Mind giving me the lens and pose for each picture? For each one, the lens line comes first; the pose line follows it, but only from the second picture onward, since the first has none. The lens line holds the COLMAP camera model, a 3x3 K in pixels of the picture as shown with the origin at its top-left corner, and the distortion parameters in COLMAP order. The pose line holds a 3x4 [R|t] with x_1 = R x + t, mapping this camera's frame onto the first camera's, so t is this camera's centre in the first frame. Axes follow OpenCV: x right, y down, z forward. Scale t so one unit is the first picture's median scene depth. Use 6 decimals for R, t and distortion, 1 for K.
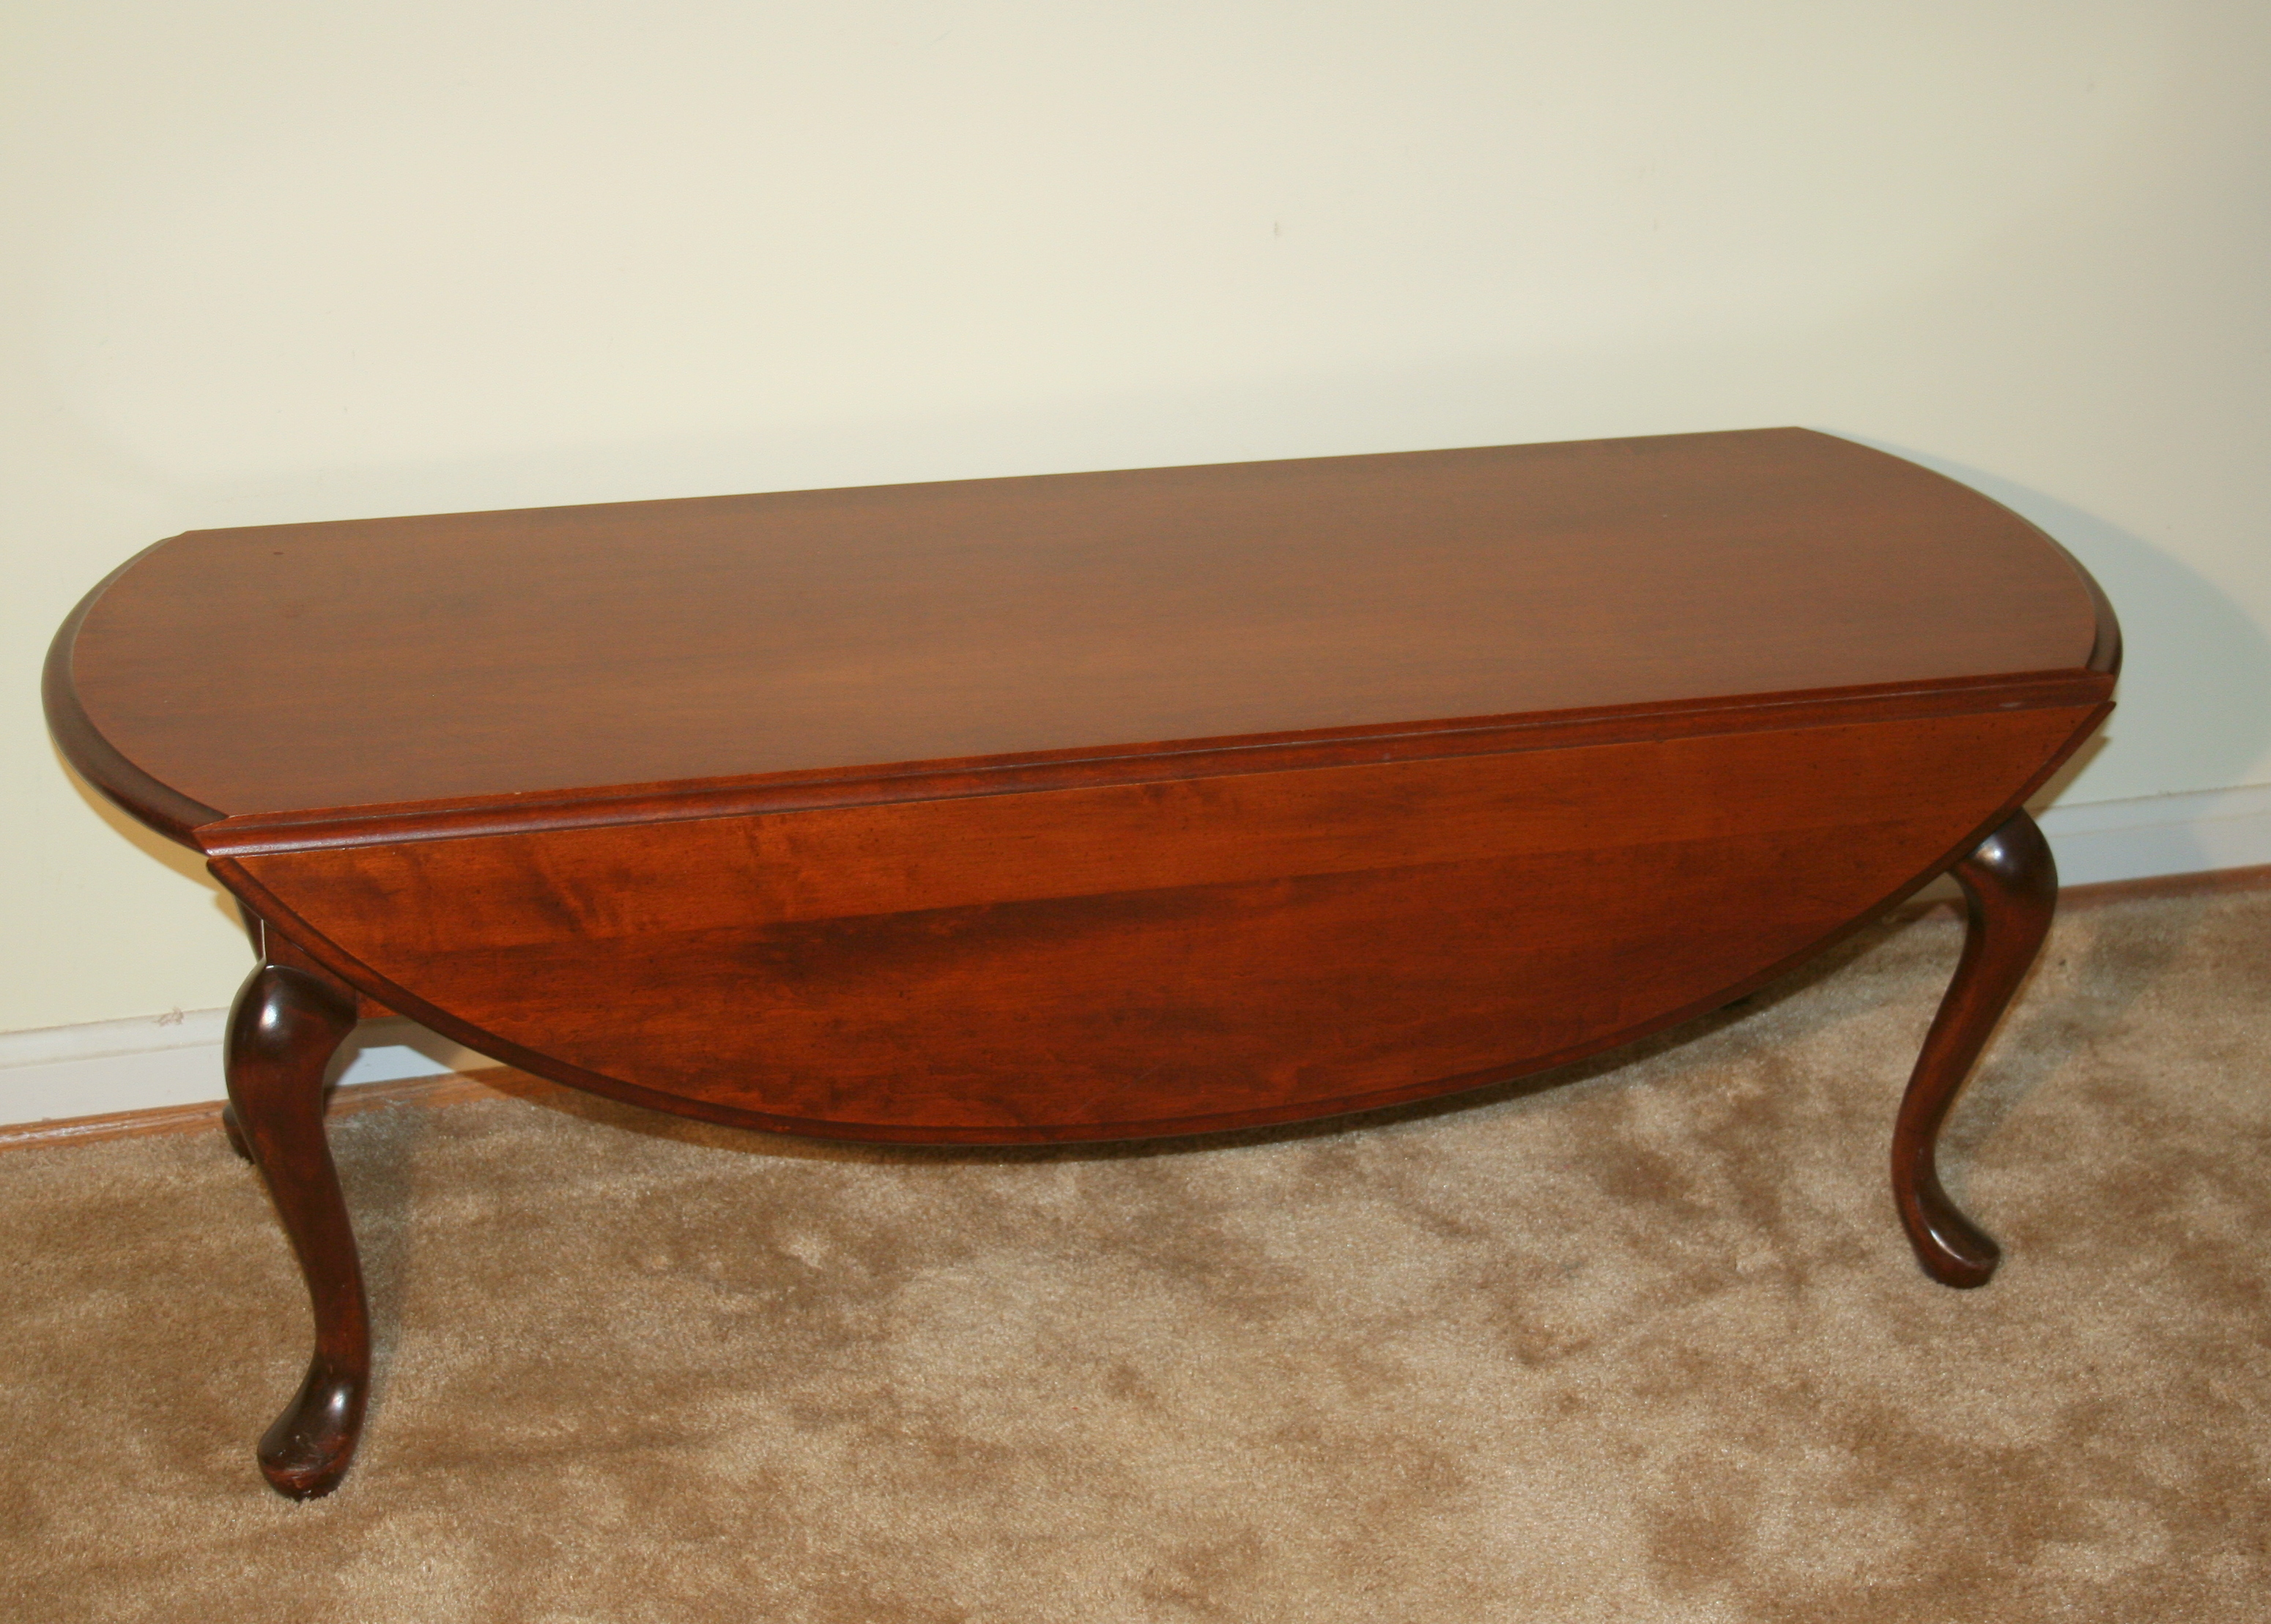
lens RADIAL K [[3771.3, 0, 1129.6], [0, 3771.3, 804.3], [0, 0, 1]] dist [0.007269, 0.000000]
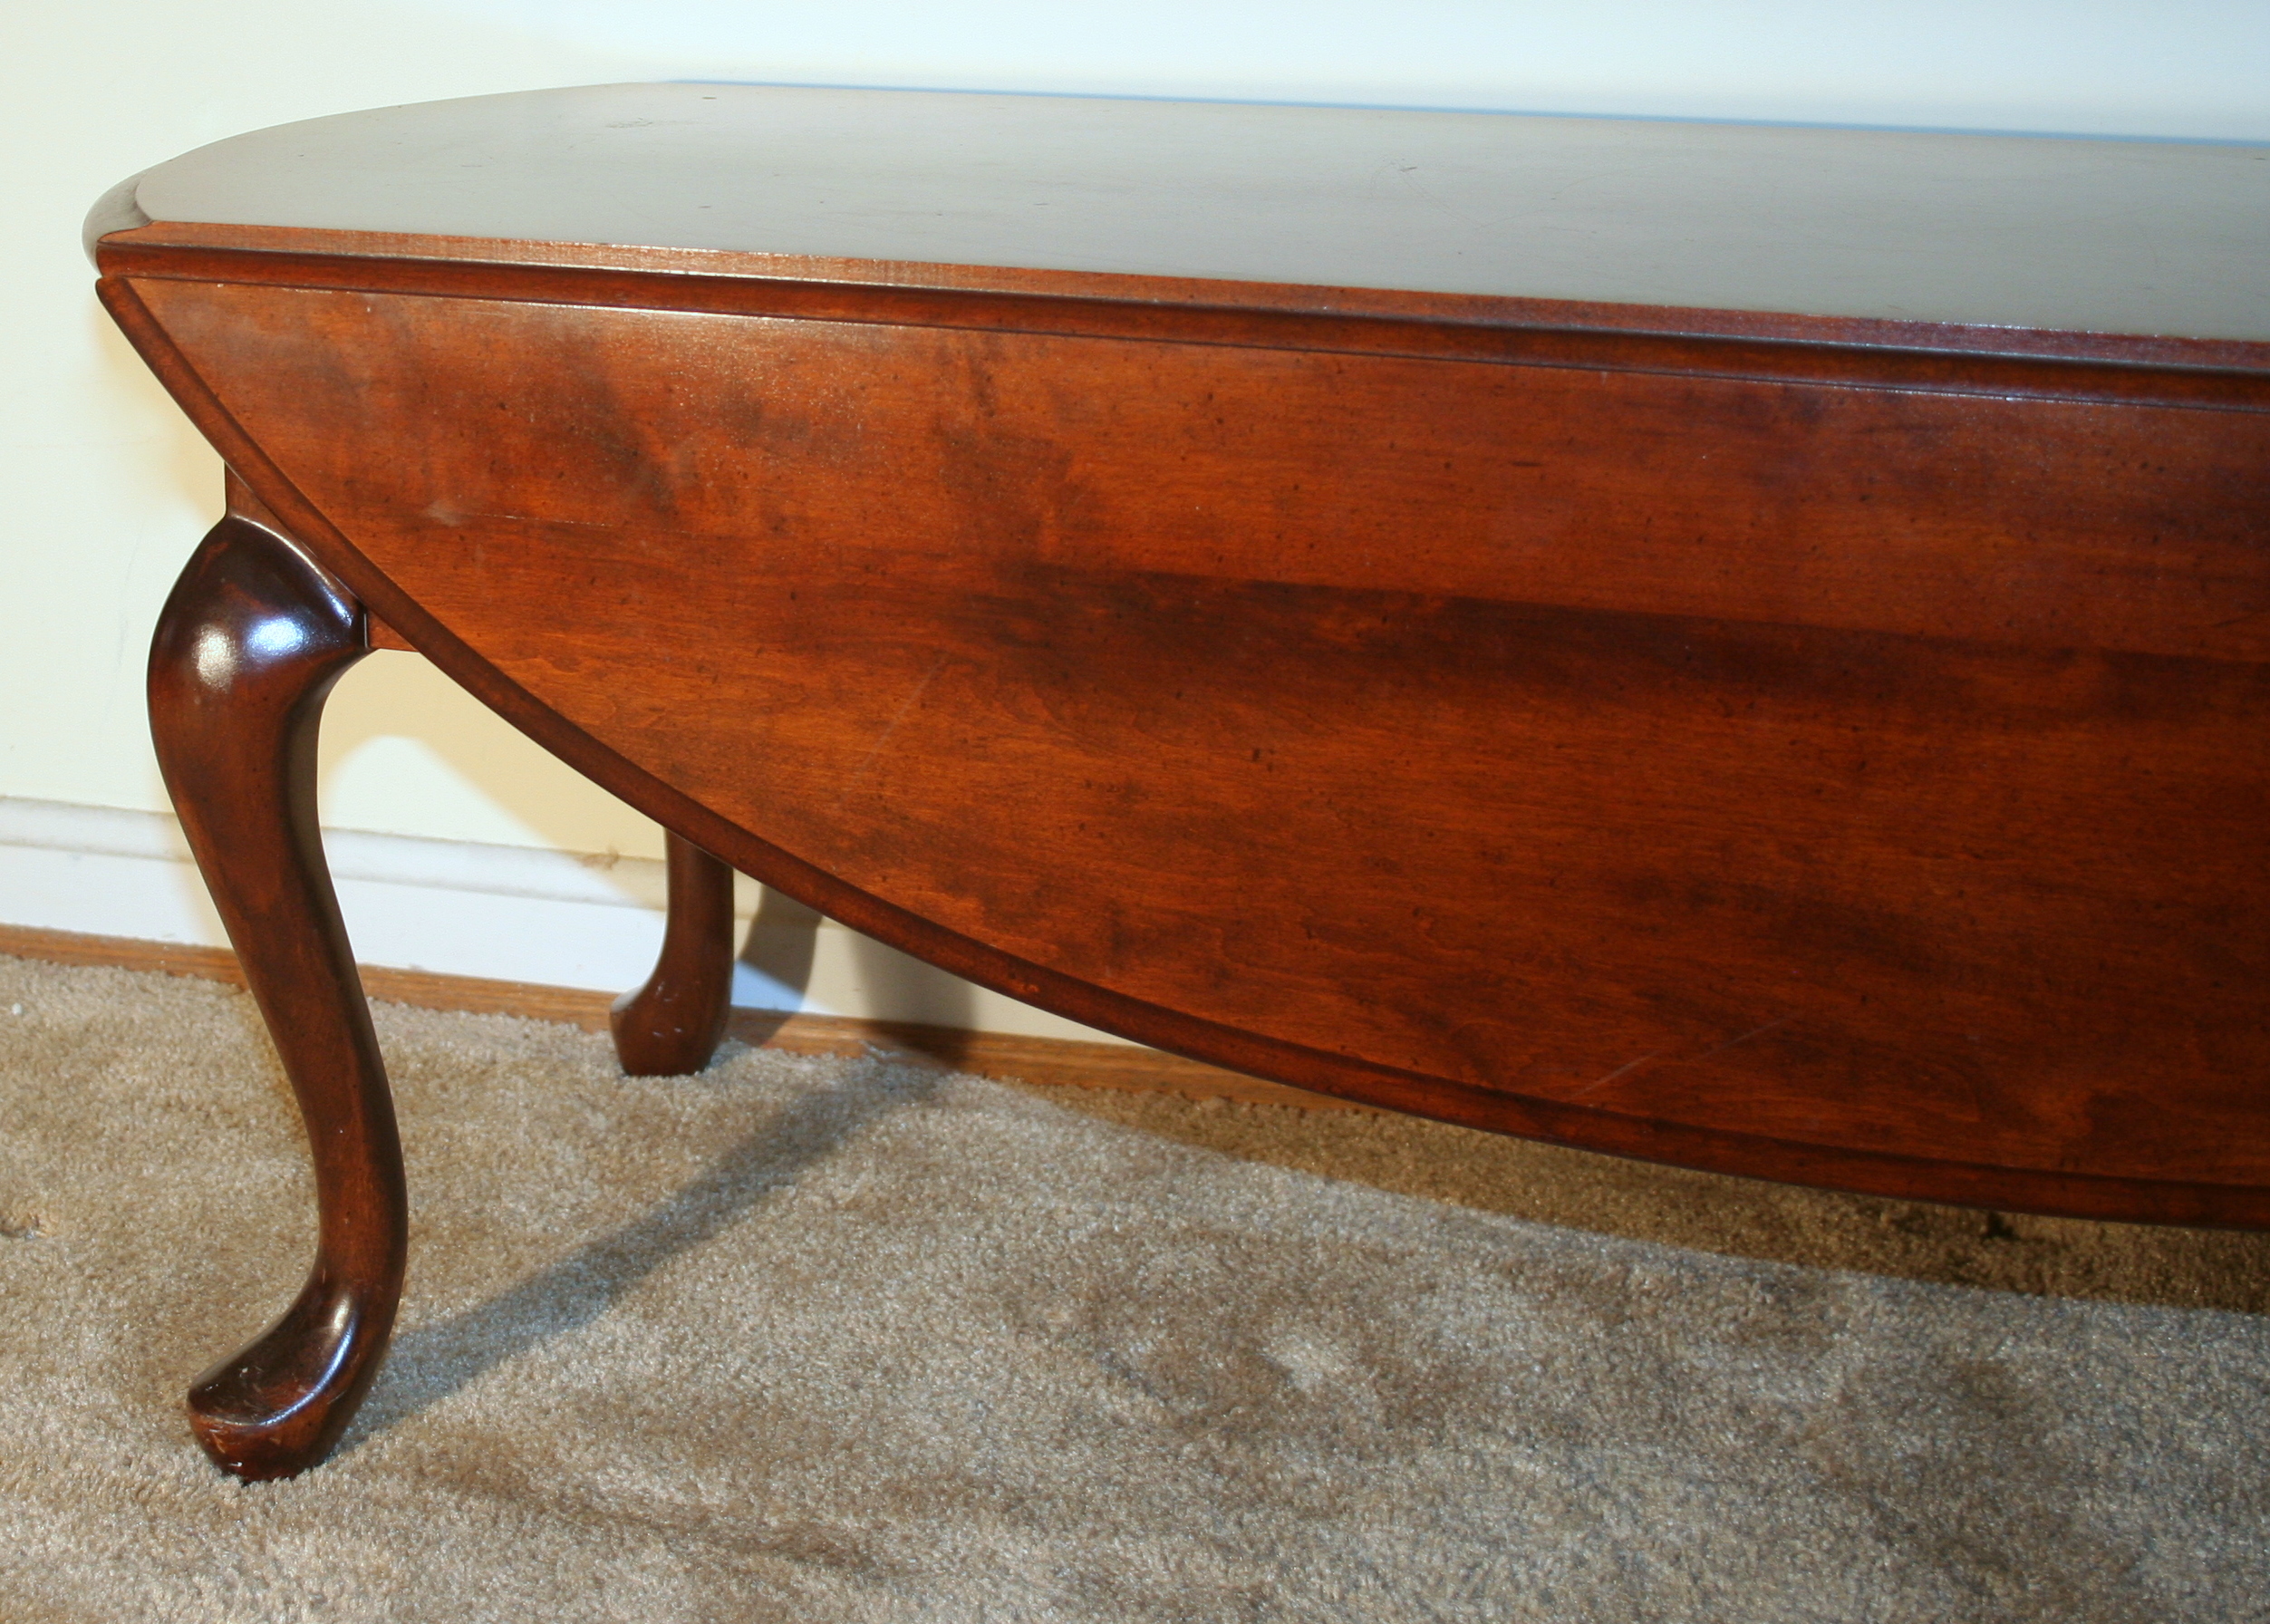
lens RADIAL K [[3500.3, 0, 816.8], [0, 3500.3, 716.3], [0, 0, 1]] dist [-0.050207, 0.000000]
pose [[0.839927, 0.126307, -0.527797, 0.133090], [-0.209647, 0.972559, -0.100886, 0.100874], [0.500571, 0.195388, 0.843358, 0.543516]]
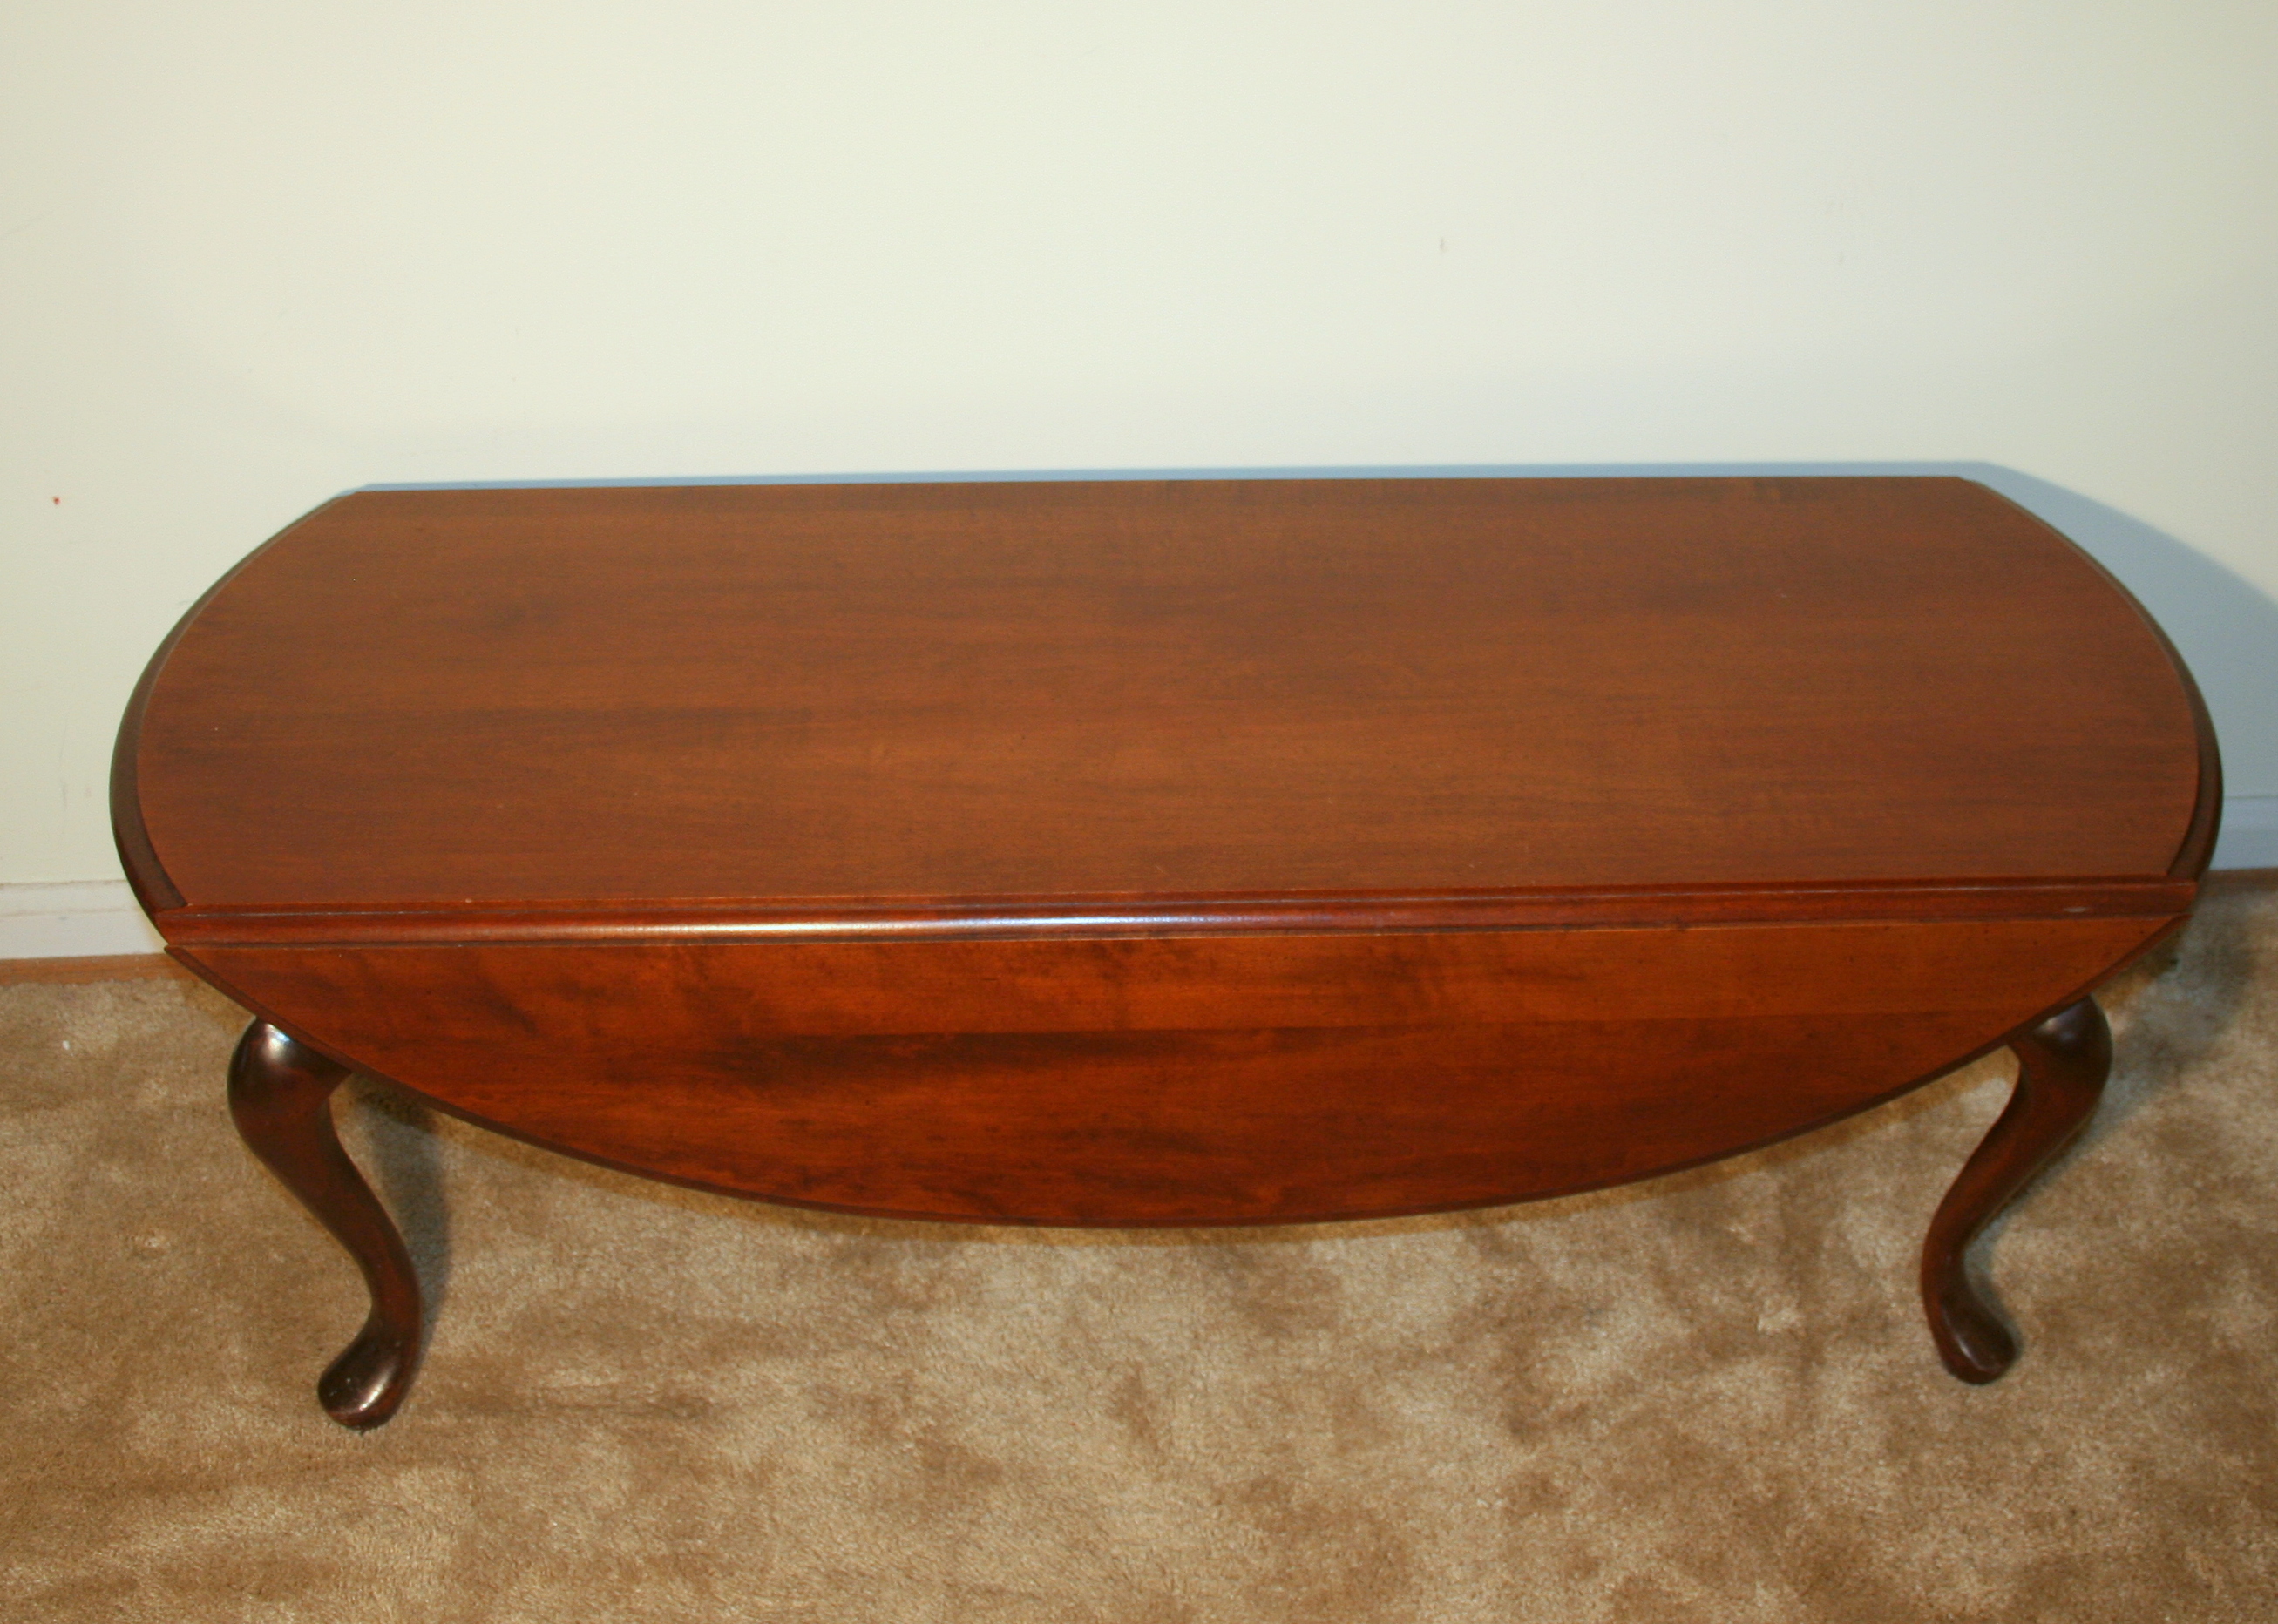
lens RADIAL K [[2538.7, 0, 1216.2], [0, 2538.7, 730.7], [0, 0, 1]] dist [-0.098600, 0.000000]
pose [[0.977998, 0.115197, -0.173926, 0.129238], [-0.080744, 0.977757, 0.193574, -0.175329], [0.192356, -0.175271, 0.965546, 0.370116]]
